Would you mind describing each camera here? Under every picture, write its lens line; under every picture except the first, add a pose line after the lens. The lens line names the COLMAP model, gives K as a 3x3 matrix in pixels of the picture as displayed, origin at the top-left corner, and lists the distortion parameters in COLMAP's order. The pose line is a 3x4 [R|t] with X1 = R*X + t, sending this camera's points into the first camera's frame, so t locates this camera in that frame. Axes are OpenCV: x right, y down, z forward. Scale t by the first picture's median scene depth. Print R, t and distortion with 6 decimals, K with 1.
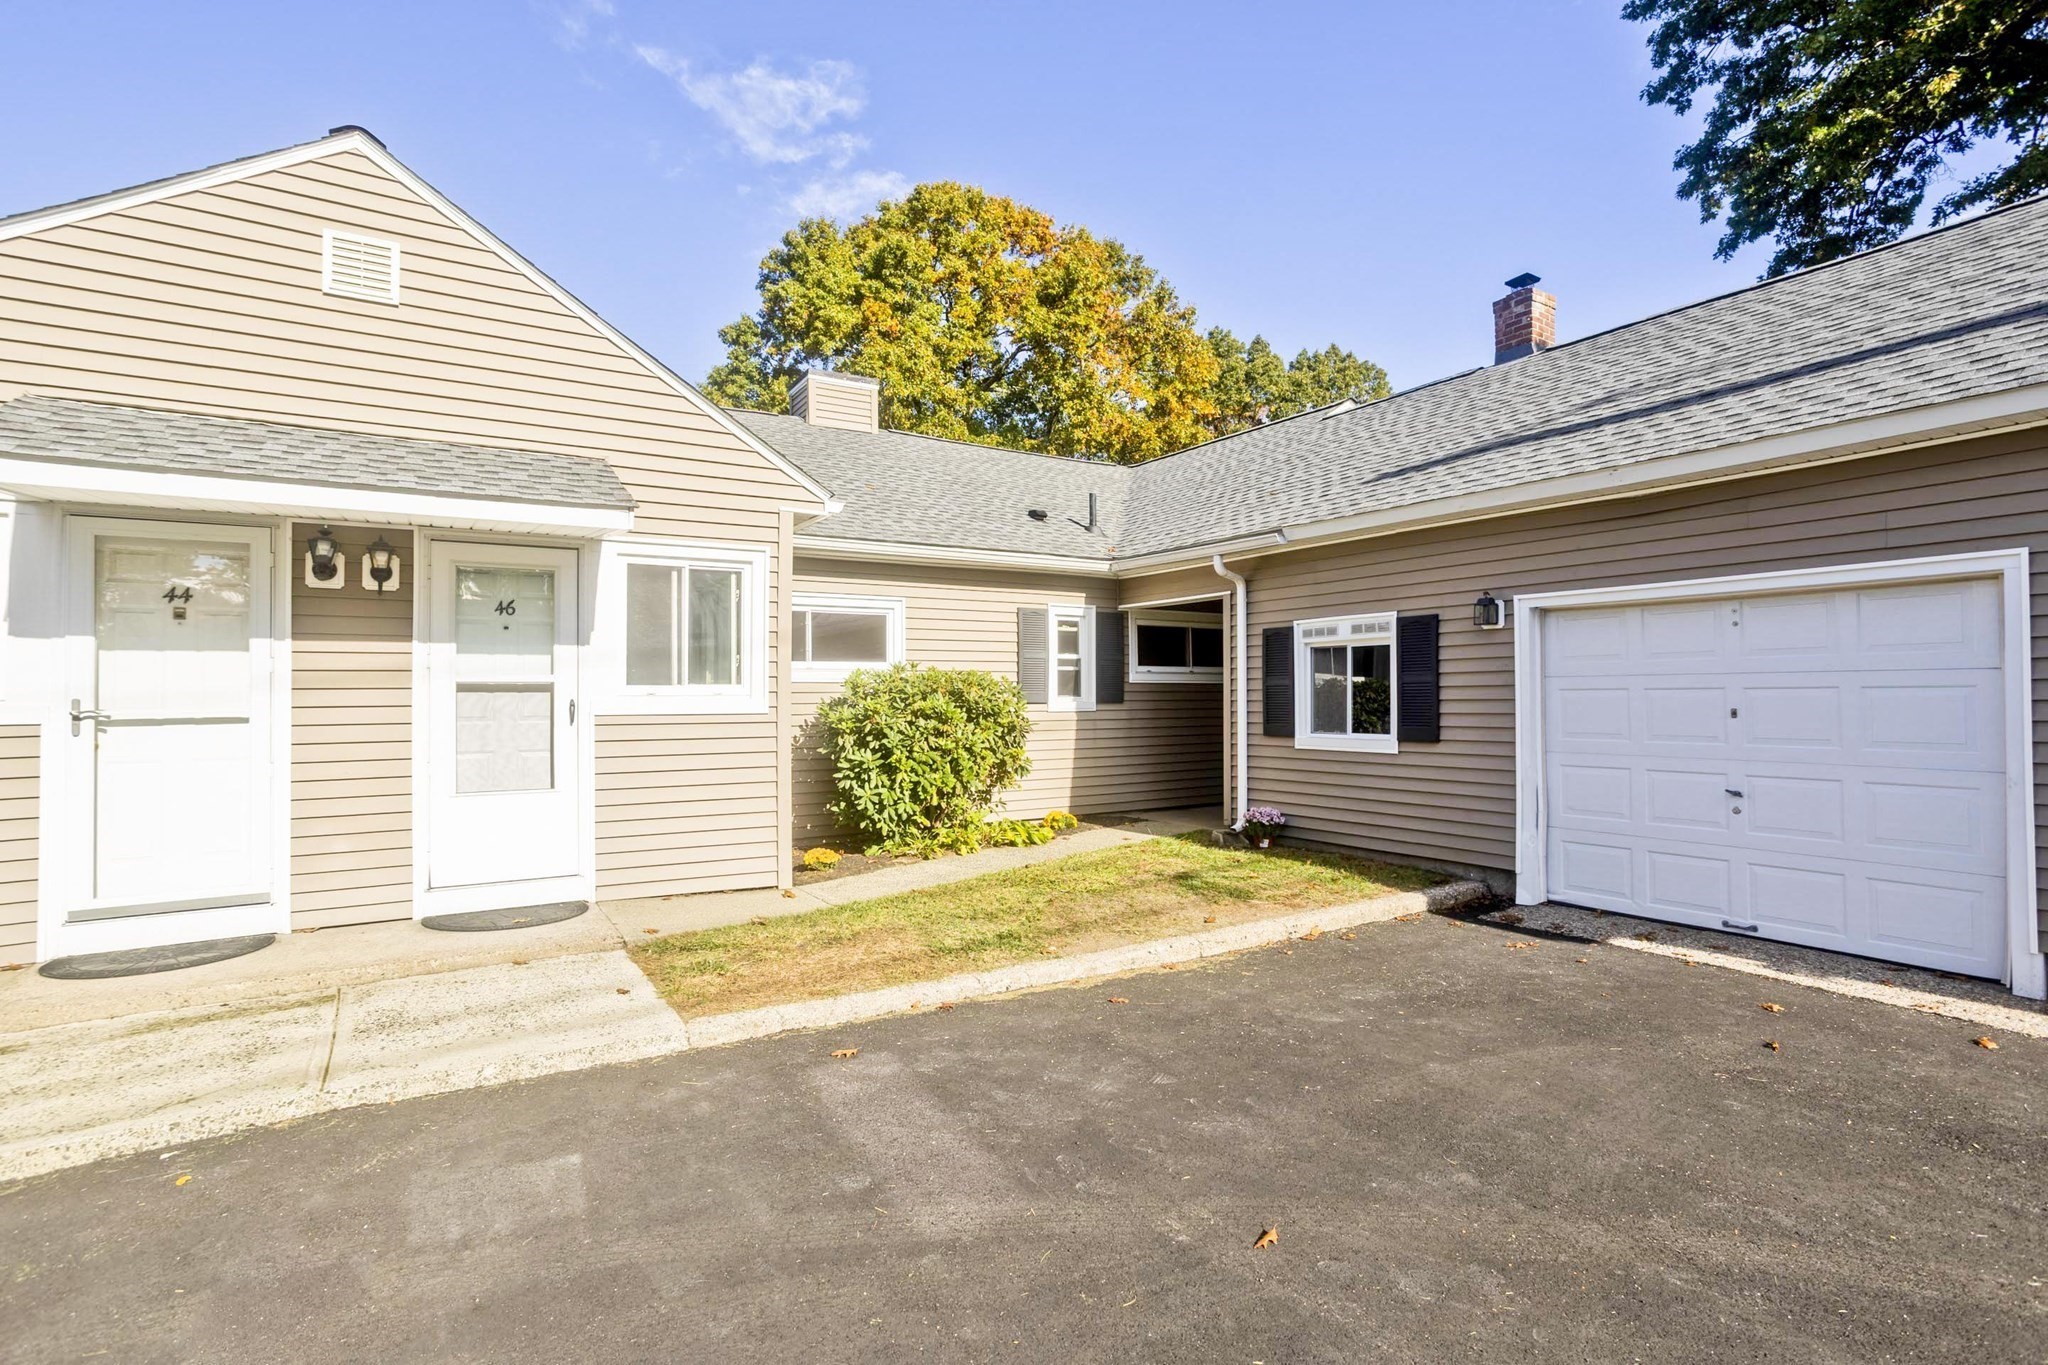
lens RADIAL K [[992.7, 0, 1028.9], [0, 992.7, 670.9], [0, 0, 1]] dist [-0.048950, 0.031447]
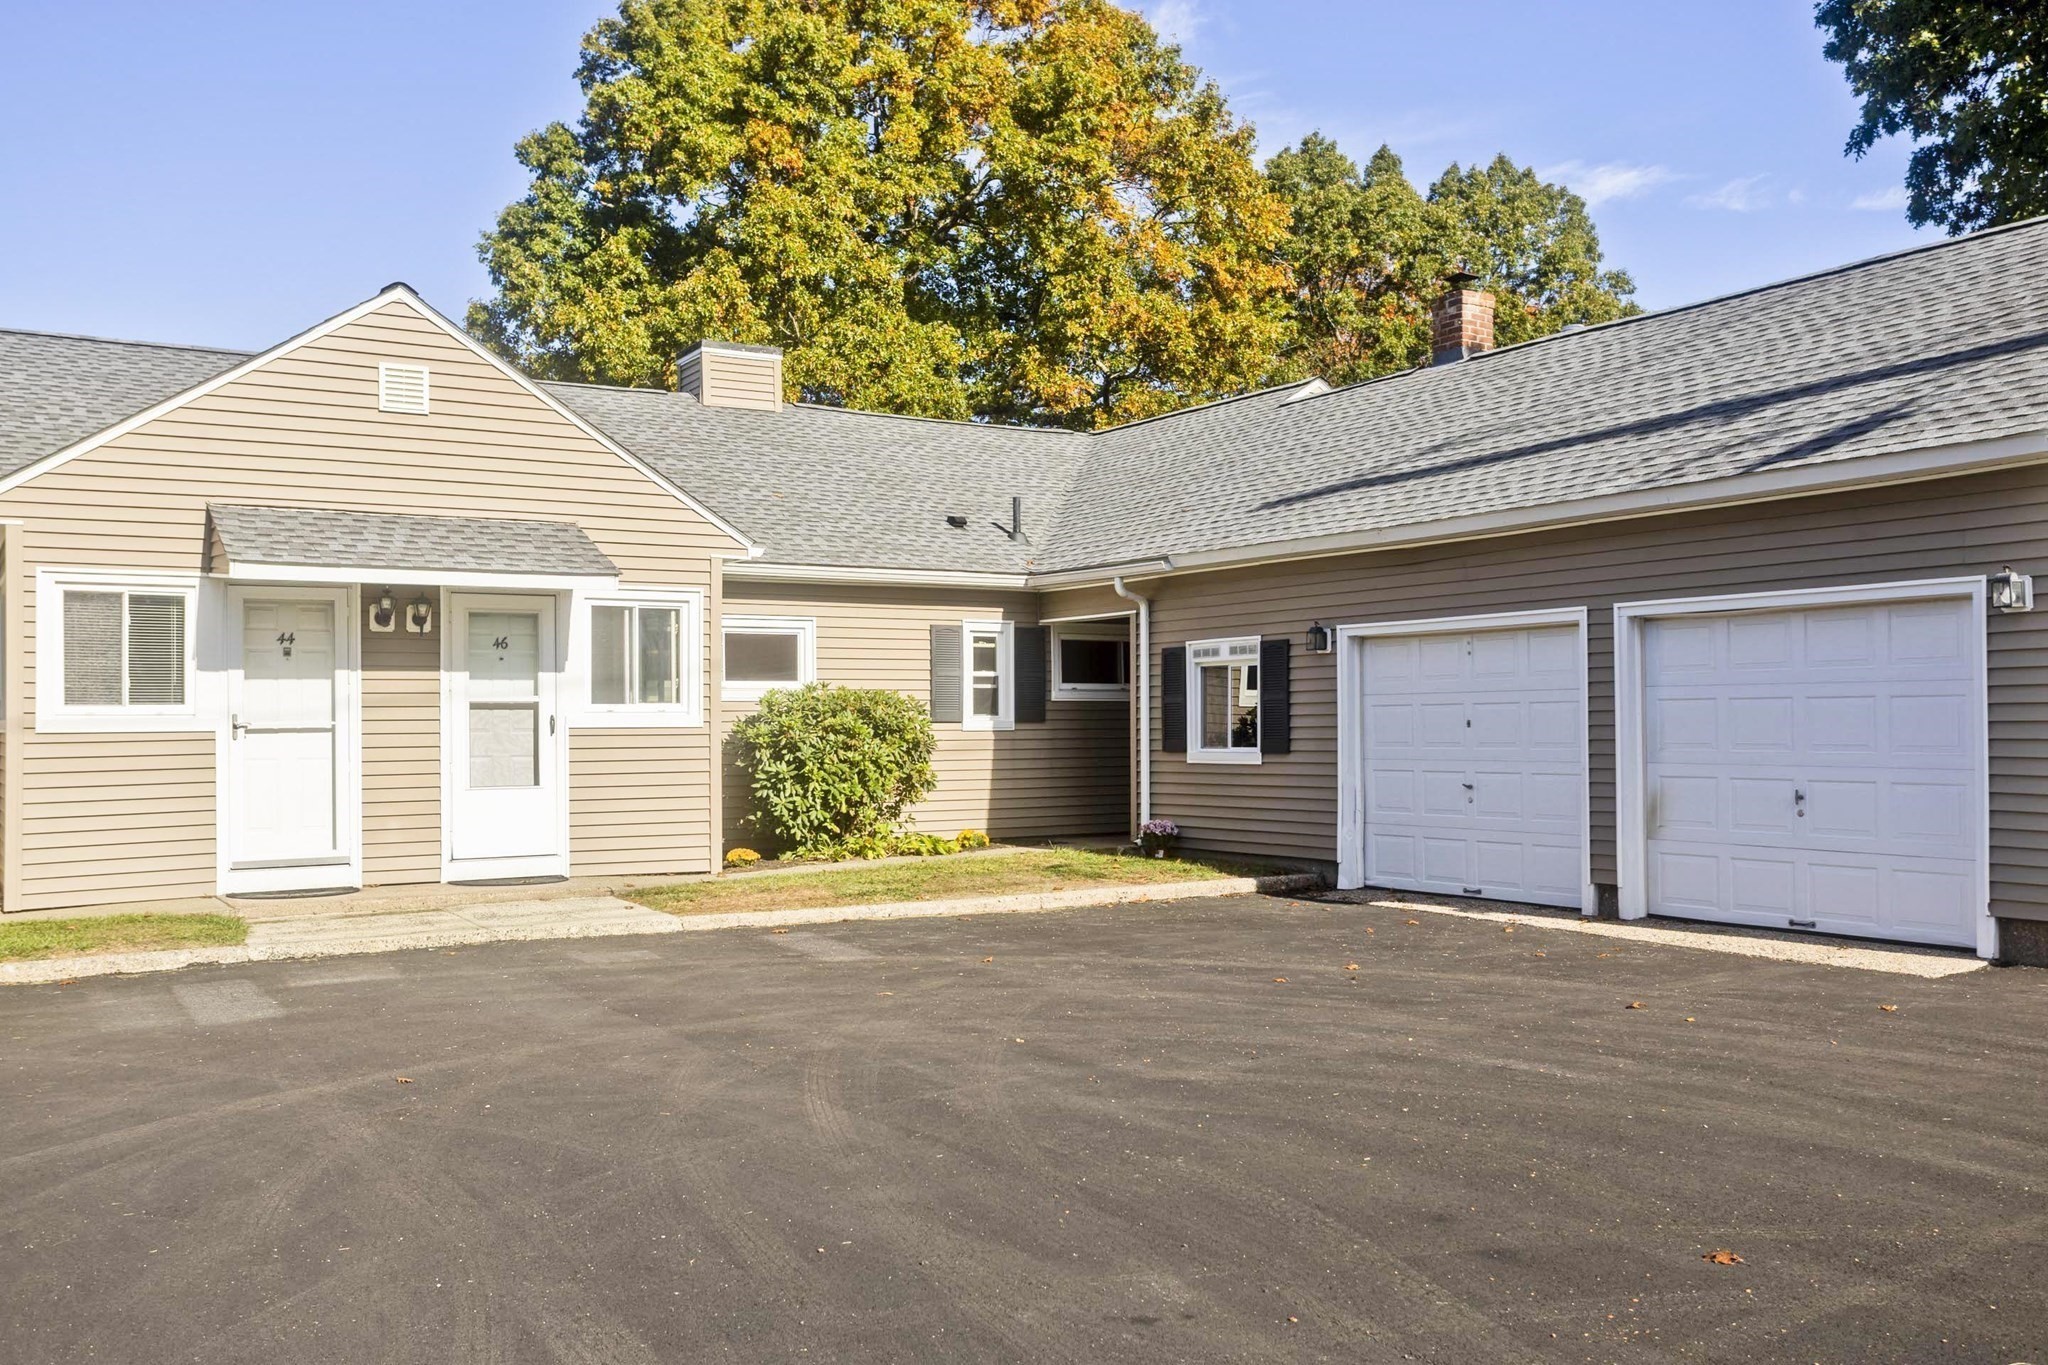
lens RADIAL K [[1807.5, 0, 1057.1], [0, 1807.5, 683.4], [0, 0, 1]] dist [-0.033922, 0.108445]
pose [[0.999939, -0.002522, 0.010736, 0.103230], [0.002499, 0.999995, 0.002136, -0.009840], [-0.010741, -0.002109, 0.999940, -0.861313]]
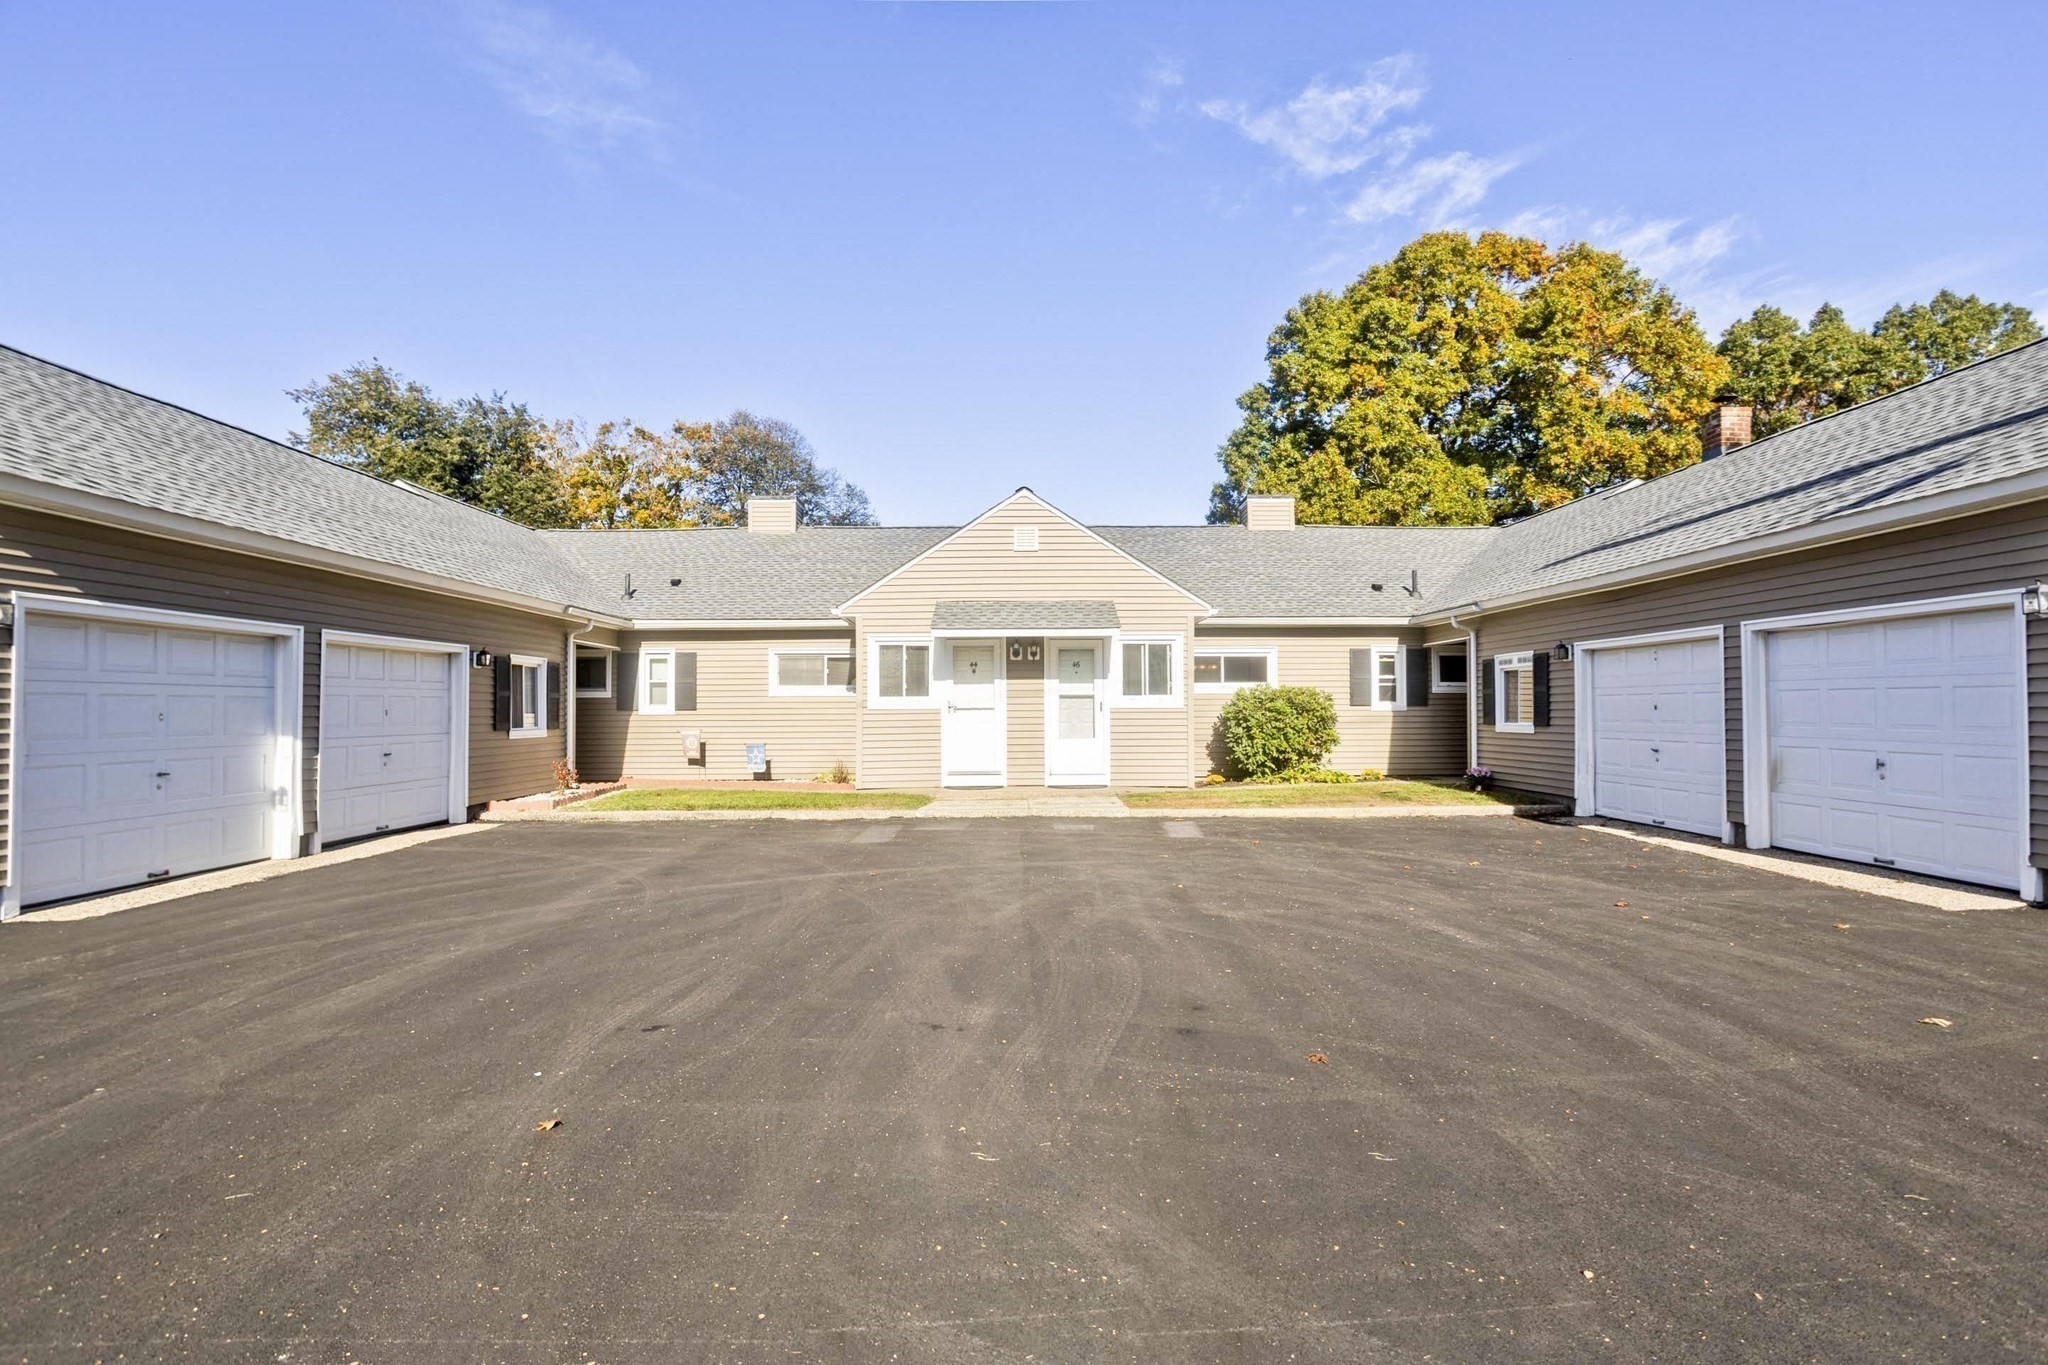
lens RADIAL K [[992.7, 0, 1028.9], [0, 992.7, 670.9], [0, 0, 1]] dist [-0.048950, 0.031447]
pose [[0.854967, -0.017911, -0.518373, 0.427680], [0.011604, 0.999814, -0.015408, -0.007179], [0.518552, 0.007159, 0.855016, -0.776550]]
